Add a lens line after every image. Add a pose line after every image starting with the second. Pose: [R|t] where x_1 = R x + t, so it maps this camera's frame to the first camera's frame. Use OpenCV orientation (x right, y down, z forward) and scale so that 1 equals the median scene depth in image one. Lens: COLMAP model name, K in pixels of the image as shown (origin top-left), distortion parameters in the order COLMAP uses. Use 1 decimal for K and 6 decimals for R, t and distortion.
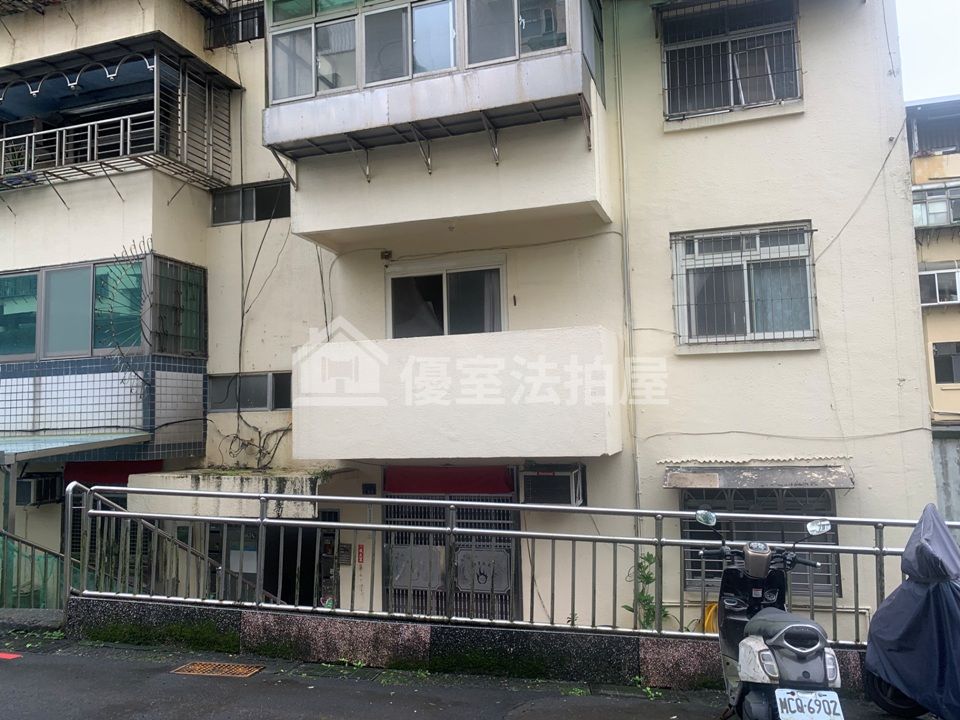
lens RADIAL K [[743.1, 0, 485.0], [0, 743.1, 356.3], [0, 0, 1]] dist [0.024395, -0.023556]
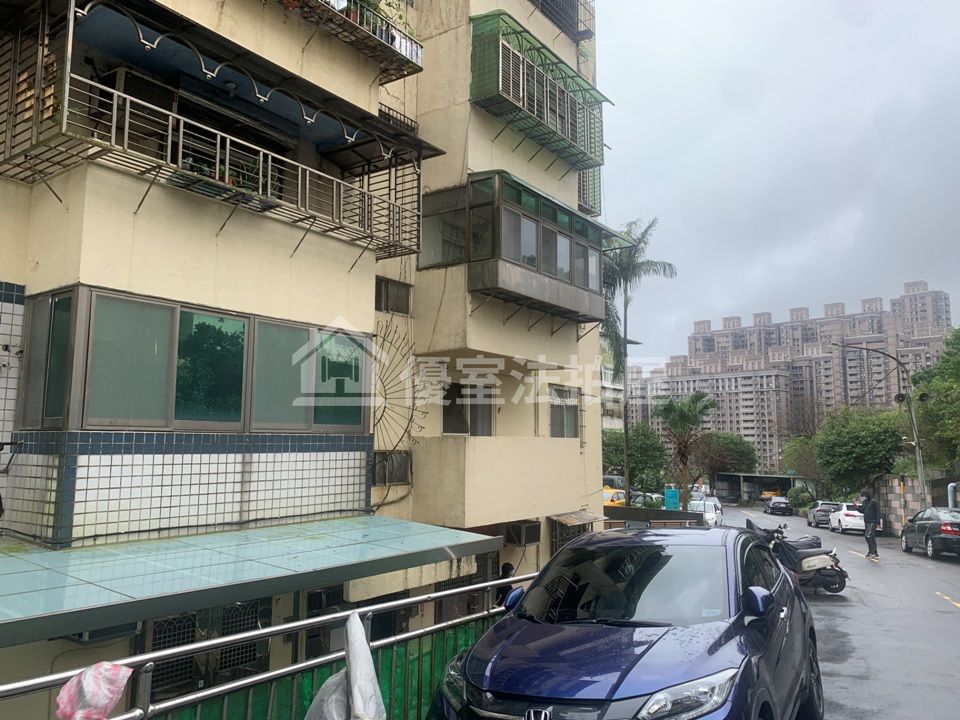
lens RADIAL K [[739.5, 0, 487.7], [0, 739.5, 349.2], [0, 0, 1]] dist [0.078128, -0.115945]
pose [[0.281279, 0.148205, 0.948112, -1.397820], [-0.092230, 0.987603, -0.127016, -0.004688], [-0.955184, -0.051717, 0.291461, 0.575203]]
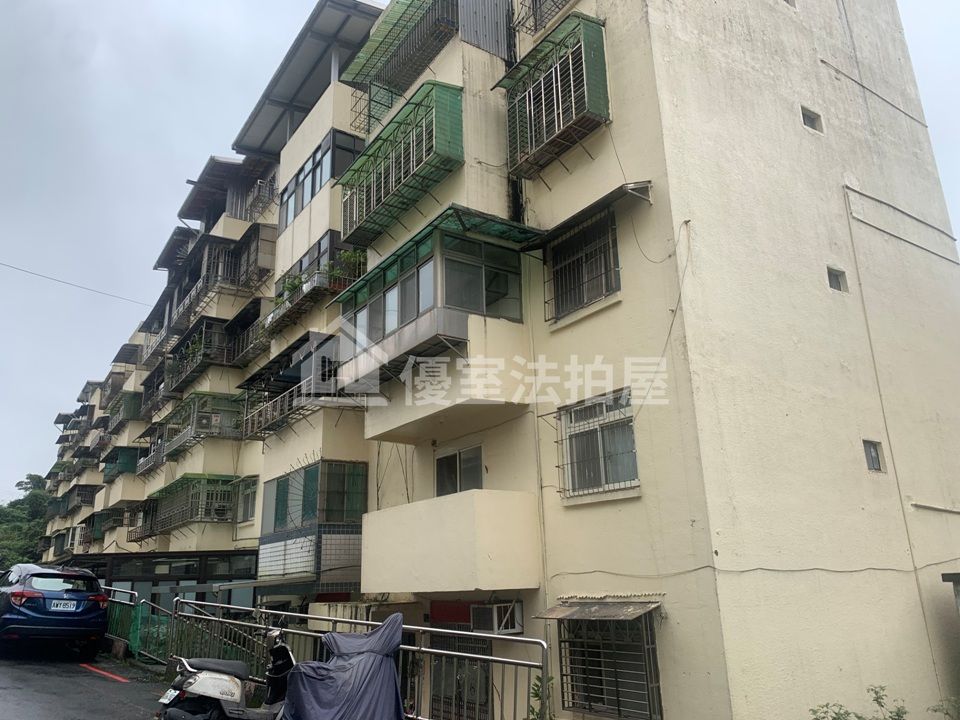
lens RADIAL K [[739.5, 0, 487.7], [0, 739.5, 349.2], [0, 0, 1]] dist [0.078128, -0.115945]
pose [[0.790905, -0.181517, -0.584398, 0.847587], [0.058932, 0.973148, -0.222509, 0.010241], [0.609095, 0.141544, 0.780365, -0.070918]]
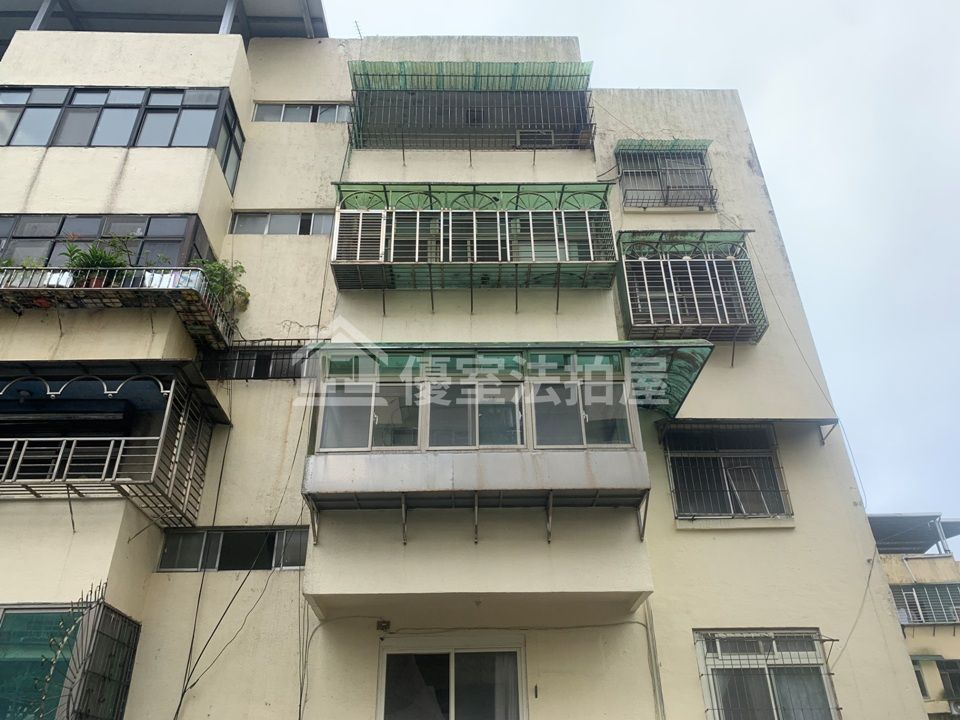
lens RADIAL K [[743.1, 0, 485.0], [0, 743.1, 356.3], [0, 0, 1]] dist [0.024395, -0.023556]
pose [[0.942232, 0.181342, 0.281629, -0.342075], [-0.033477, 0.887550, -0.459494, -0.017531], [-0.333285, 0.423522, 0.842348, 0.078194]]
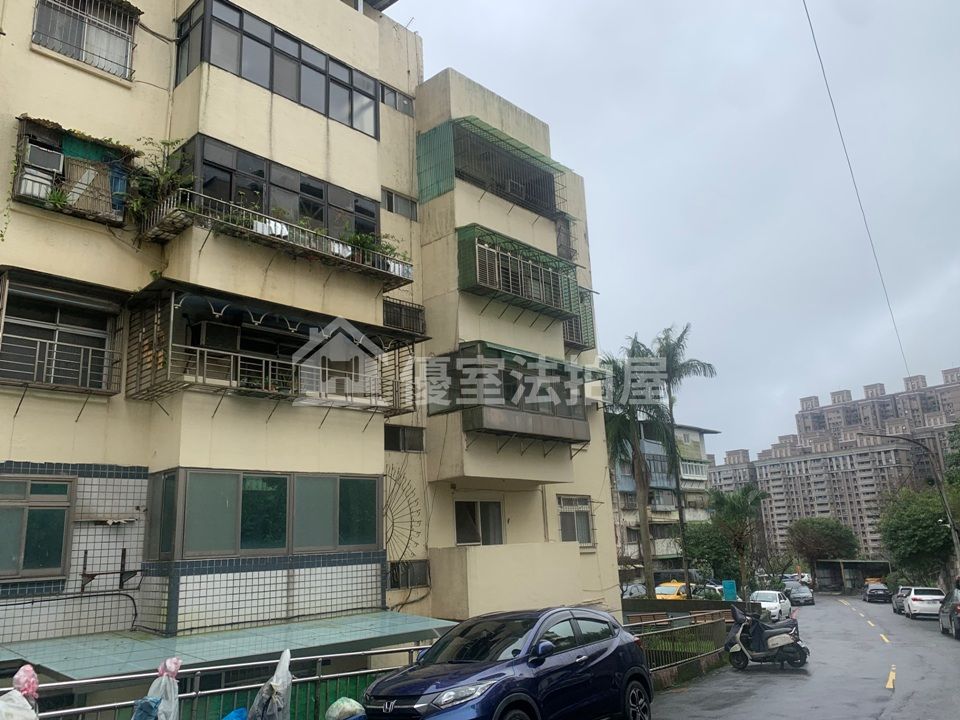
lens RADIAL K [[743.1, 0, 485.0], [0, 743.1, 356.3], [0, 0, 1]] dist [0.024395, -0.023556]
pose [[0.417326, 0.229780, 0.879227, -1.690381], [-0.045764, 0.971592, -0.232197, -0.041434], [-0.907604, 0.056664, 0.415986, 0.247388]]
